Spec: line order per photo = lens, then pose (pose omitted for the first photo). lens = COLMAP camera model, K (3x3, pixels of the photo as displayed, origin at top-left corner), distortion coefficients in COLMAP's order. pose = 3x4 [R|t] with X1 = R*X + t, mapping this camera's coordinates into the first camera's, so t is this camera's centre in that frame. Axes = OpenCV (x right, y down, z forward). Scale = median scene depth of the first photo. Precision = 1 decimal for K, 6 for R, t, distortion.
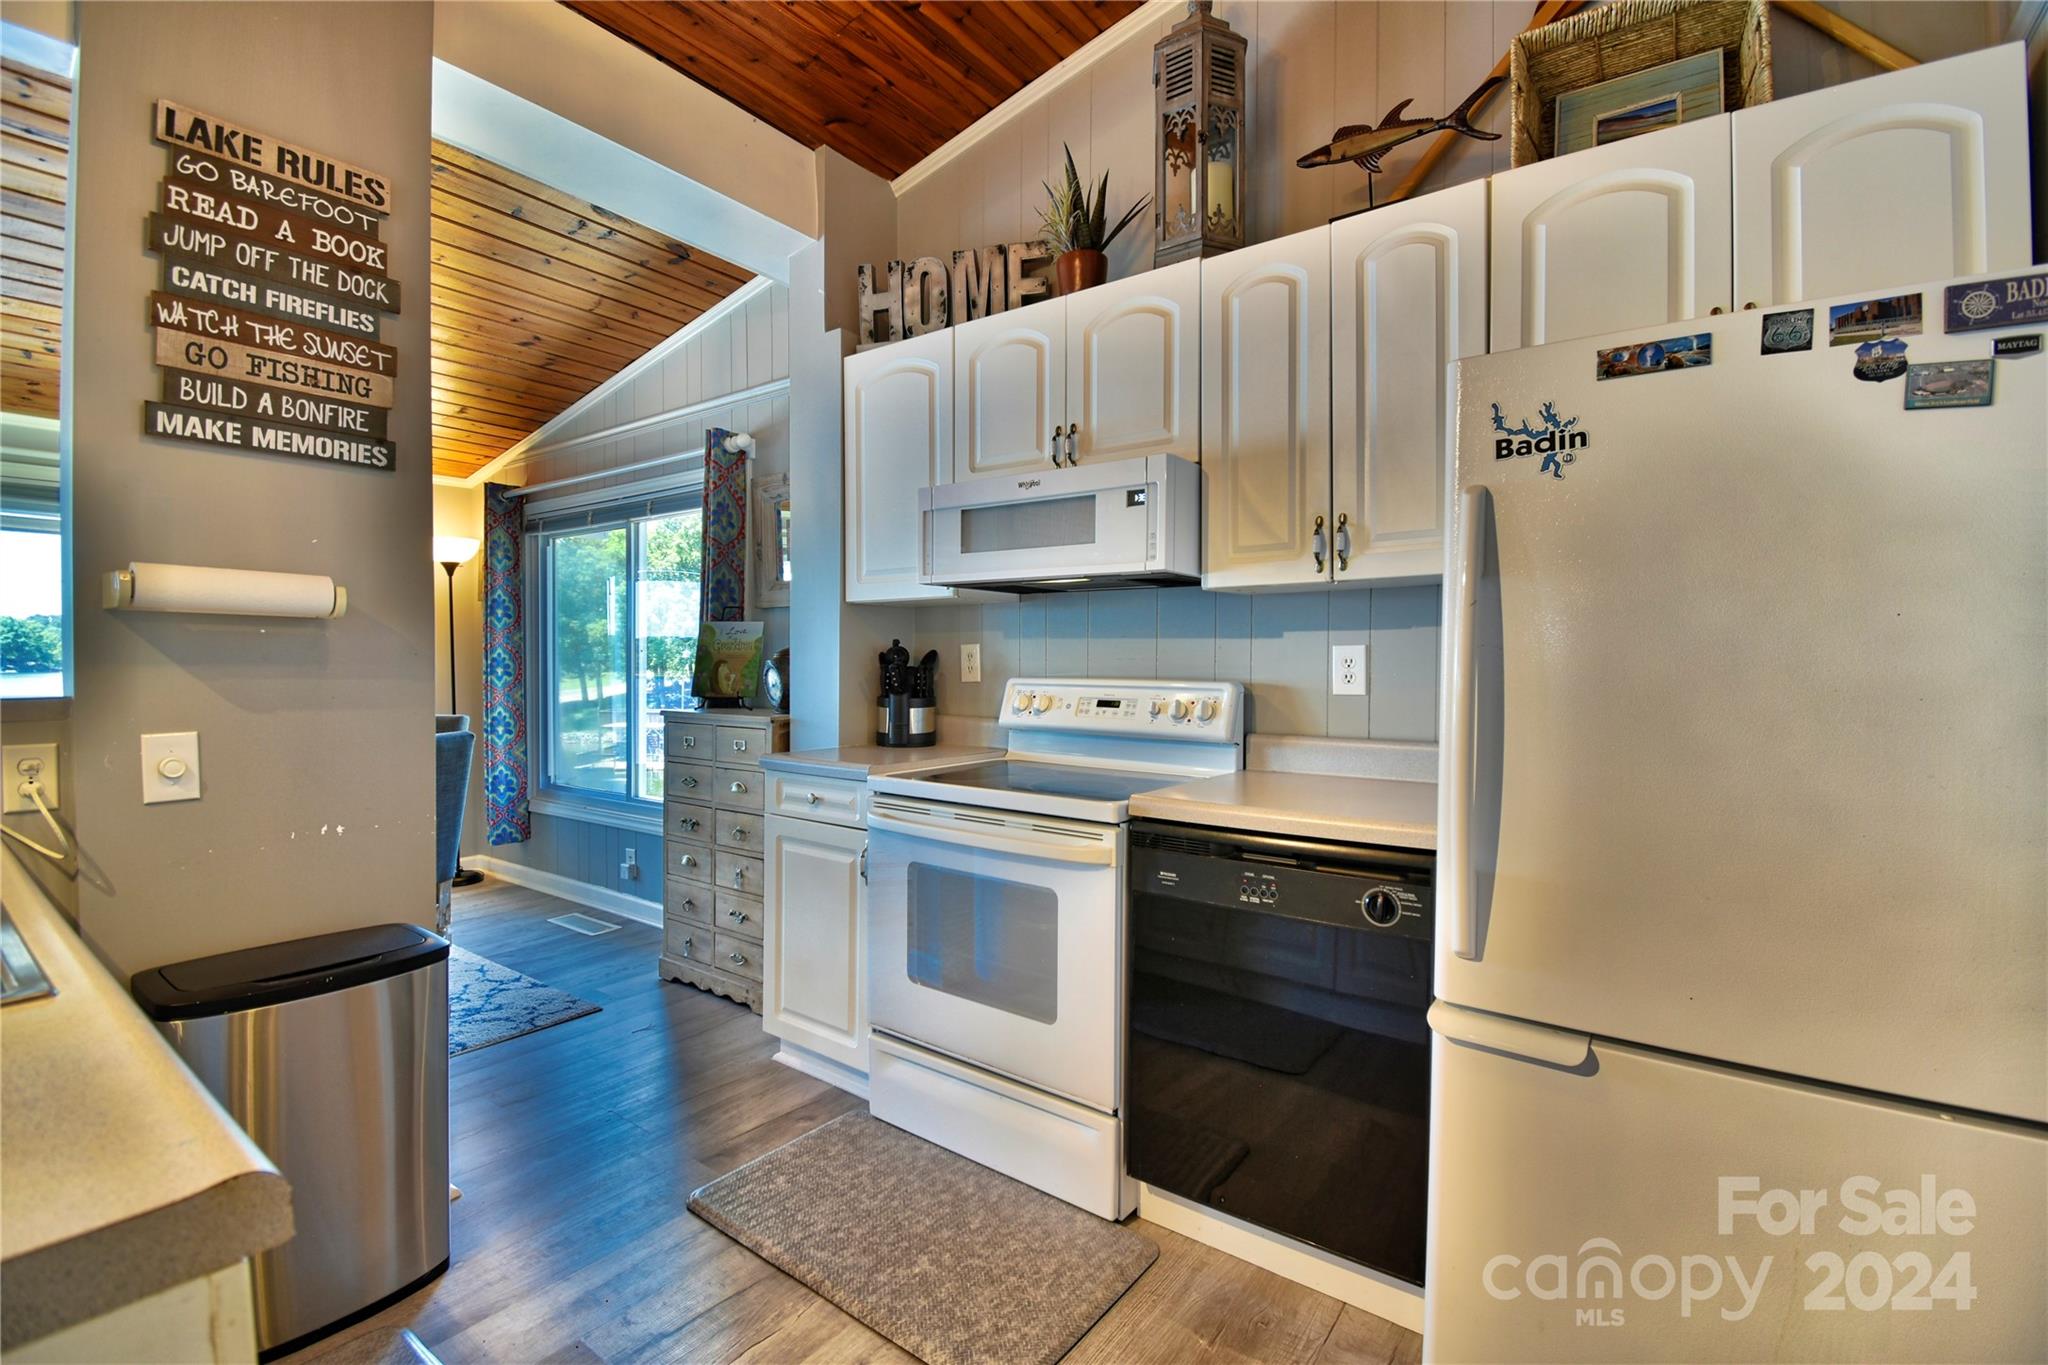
lens RADIAL K [[901.0, 0, 1031.0], [0, 901.0, 681.4], [0, 0, 1]] dist [0.024977, -0.029249]
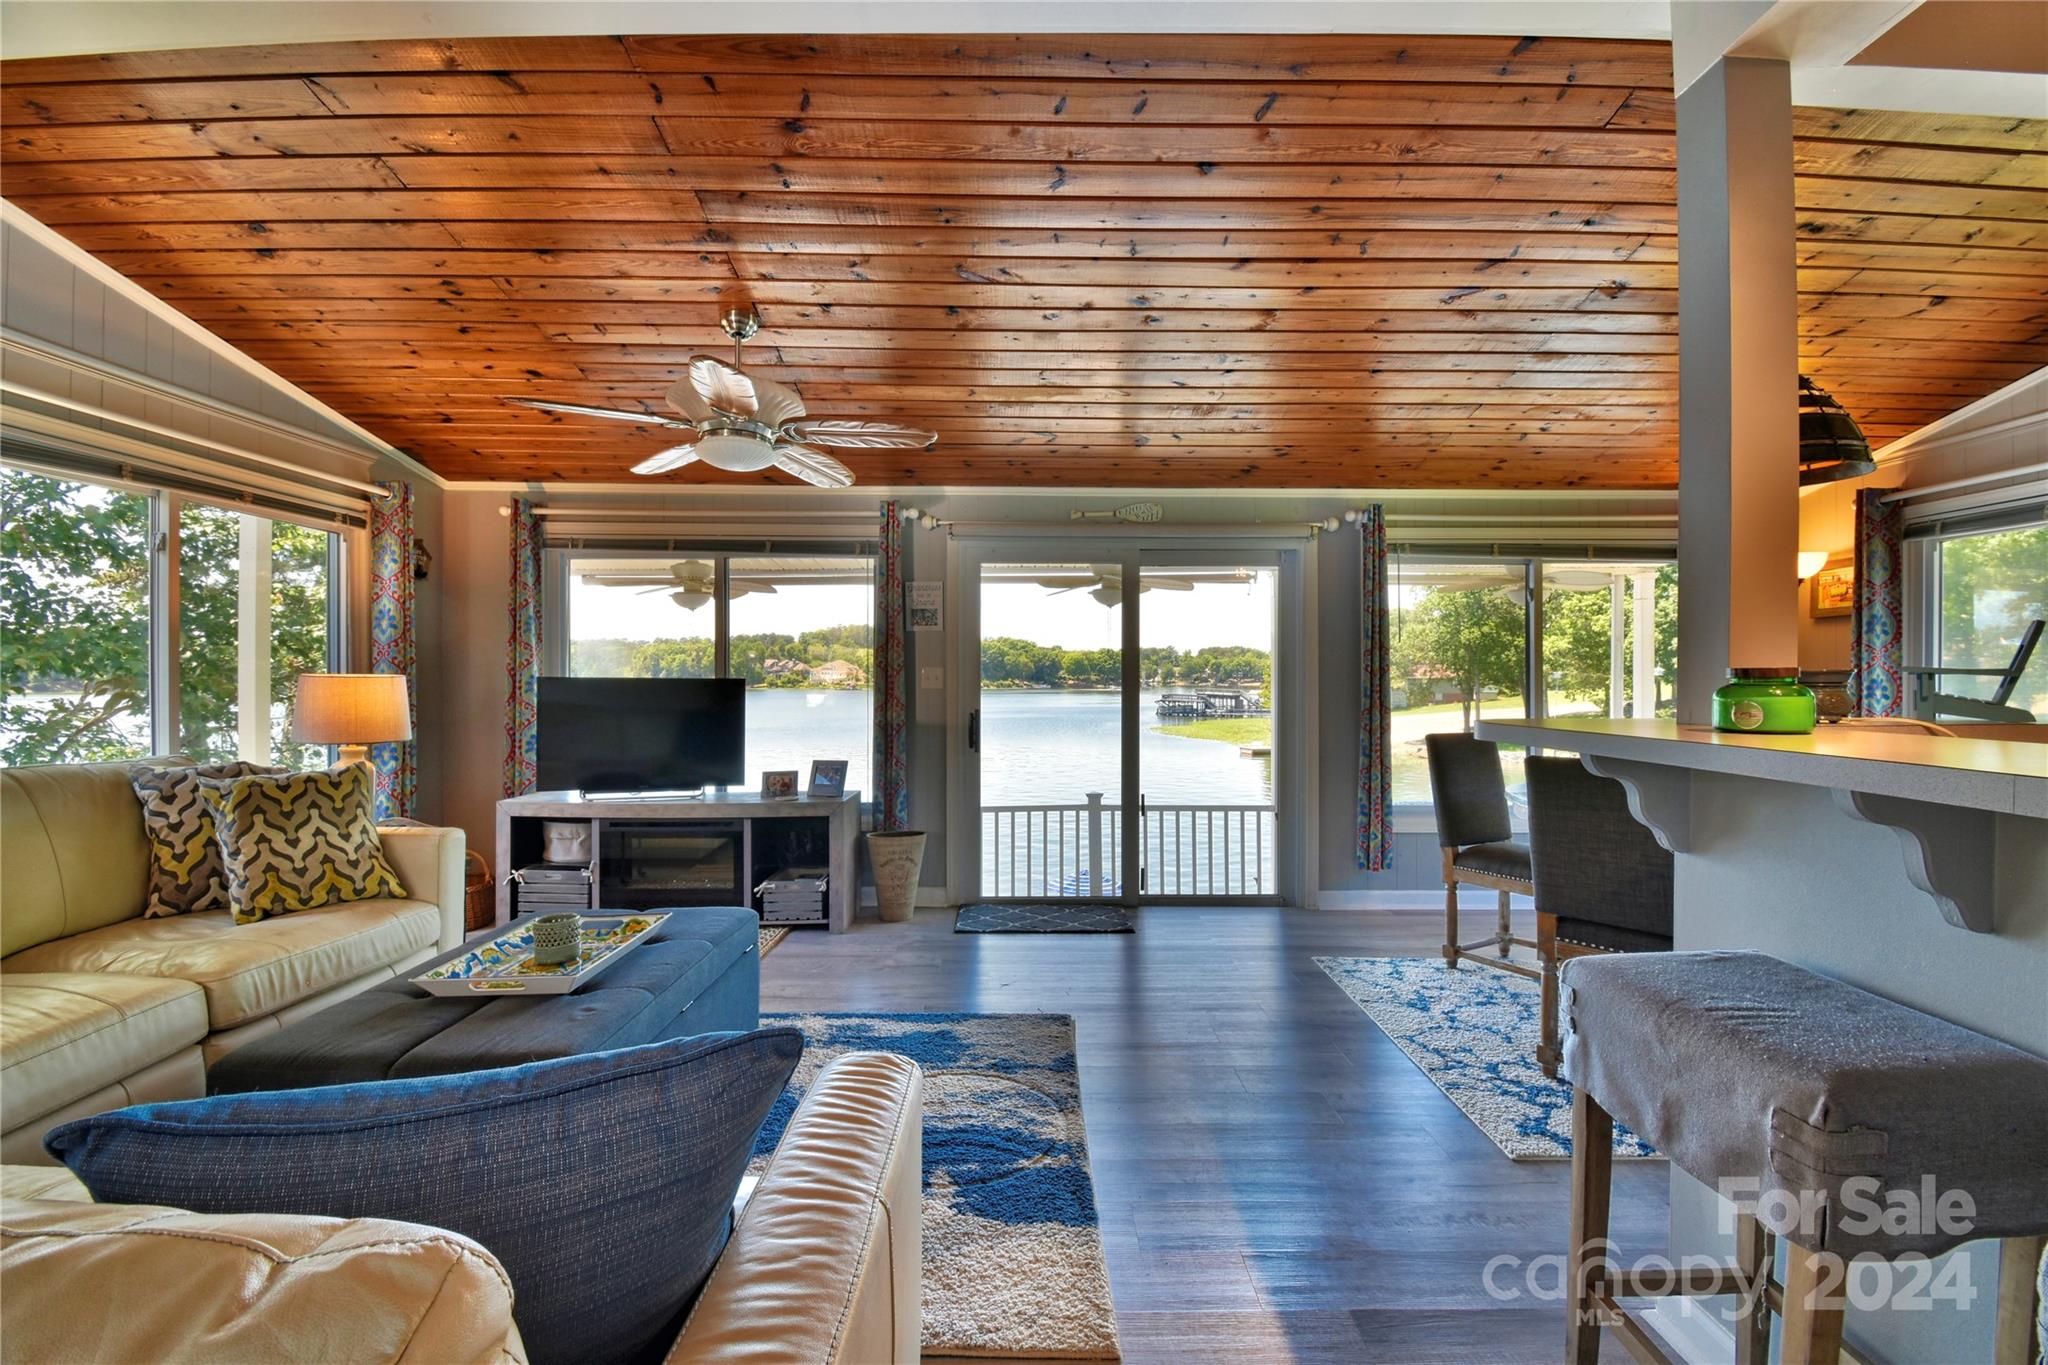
lens RADIAL K [[901.0, 0, 1031.0], [0, 901.0, 681.4], [0, 0, 1]] dist [0.024977, -0.029249]
pose [[0.588328, 0.000511, -0.808622, -0.911024], [-0.016758, 0.999793, -0.011561, 0.002398], [0.808449, 0.020353, 0.588215, -0.552636]]
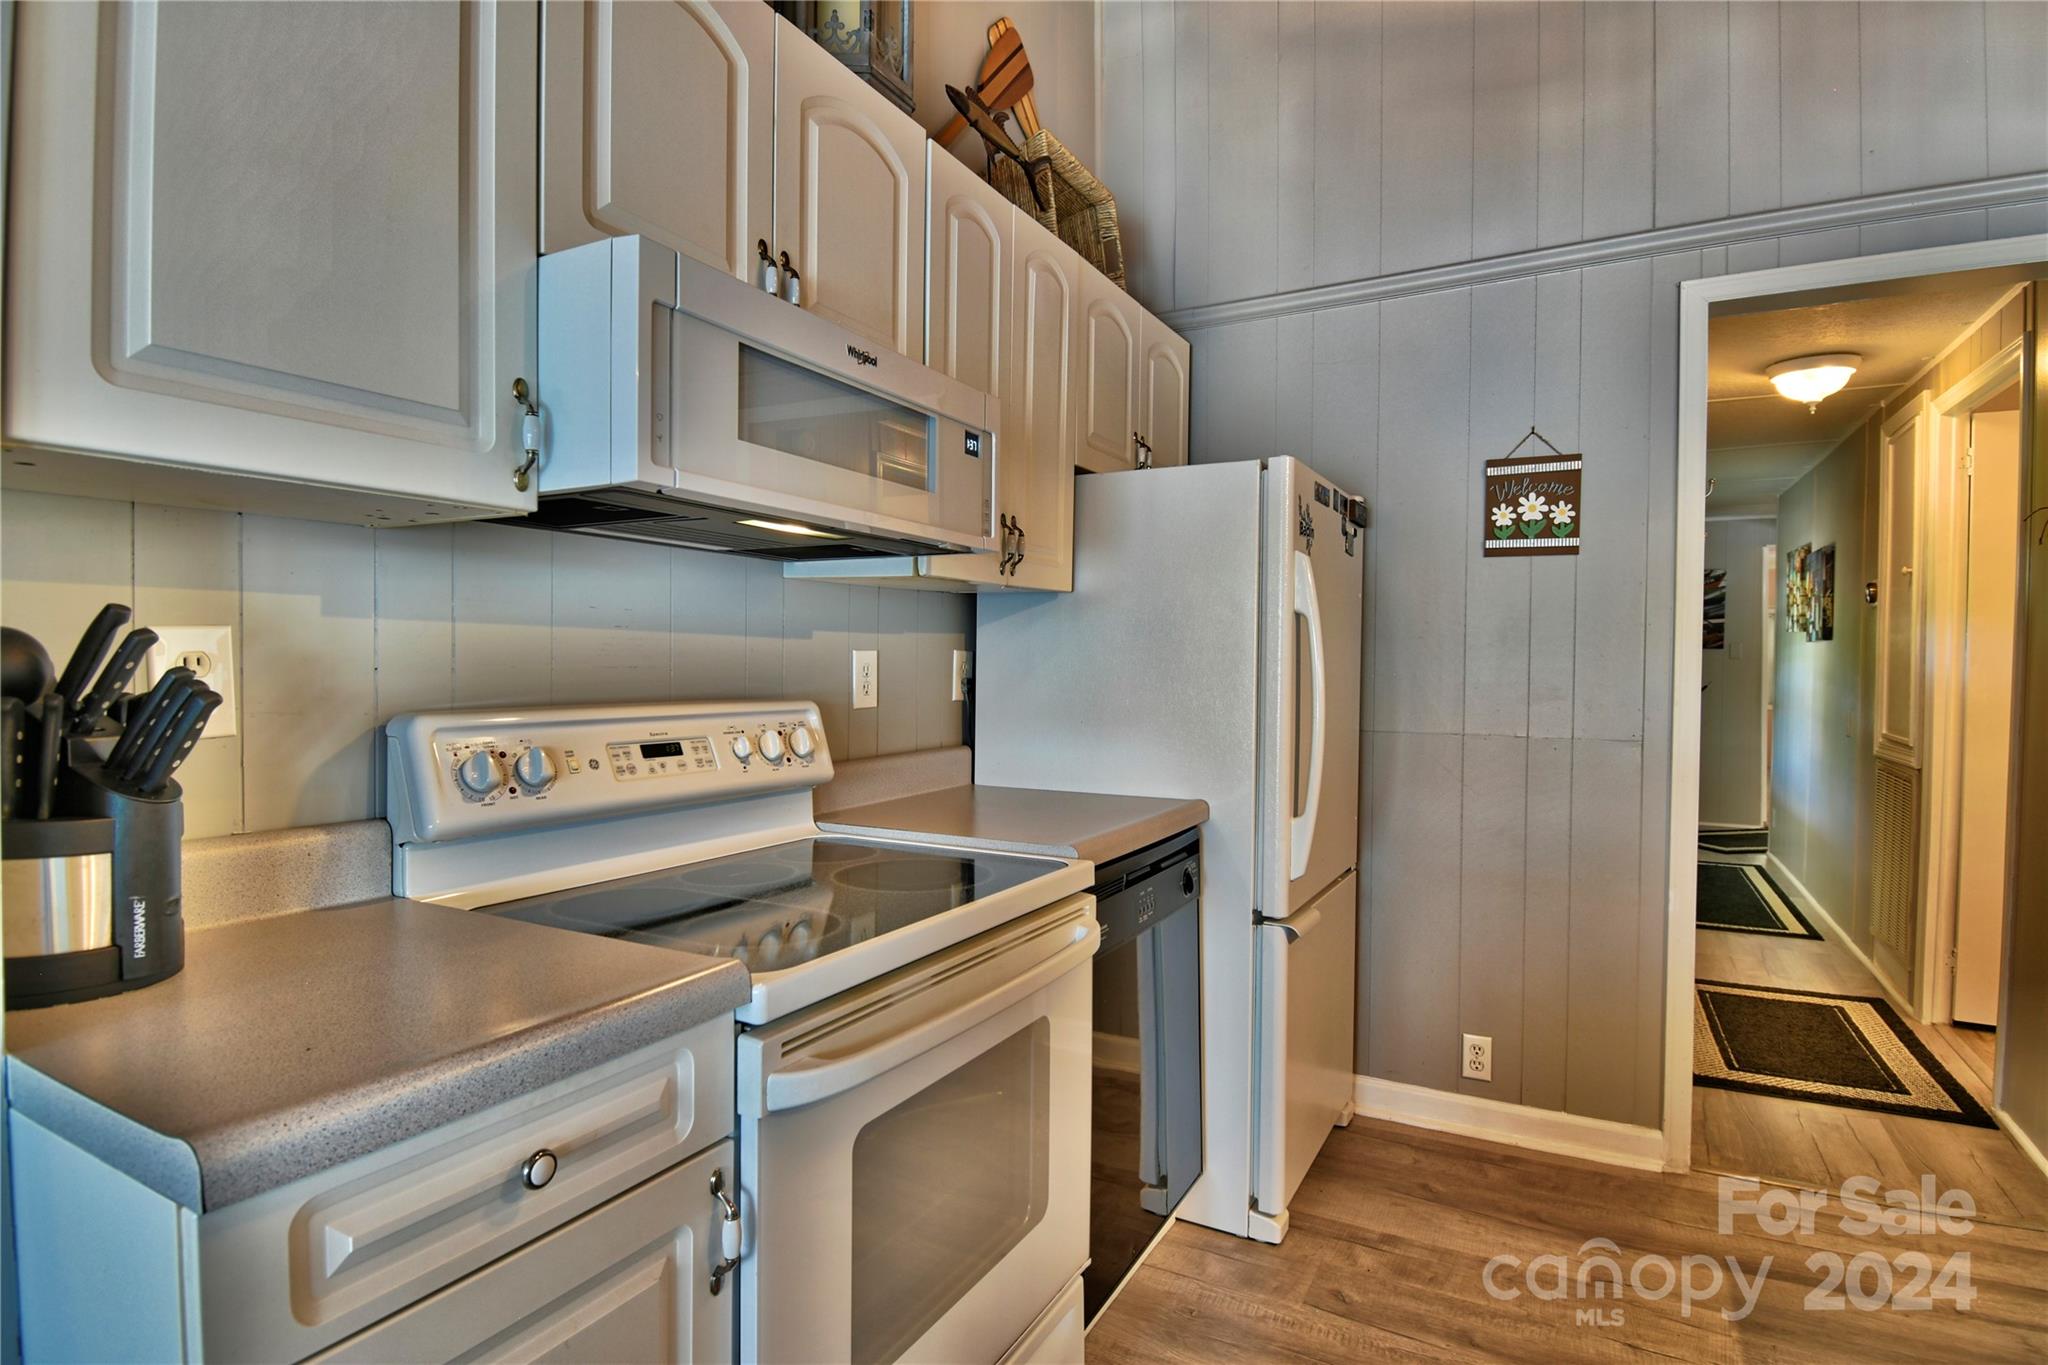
lens RADIAL K [[1038.3, 0, 1034.5], [0, 1038.3, 683.4], [0, 0, 1]] dist [0.020165, -0.029218]
pose [[-0.134616, -0.025164, 0.990578, -0.807830], [0.015395, 0.999504, 0.027483, -0.041744], [-0.990778, 0.018950, -0.134162, 1.218001]]
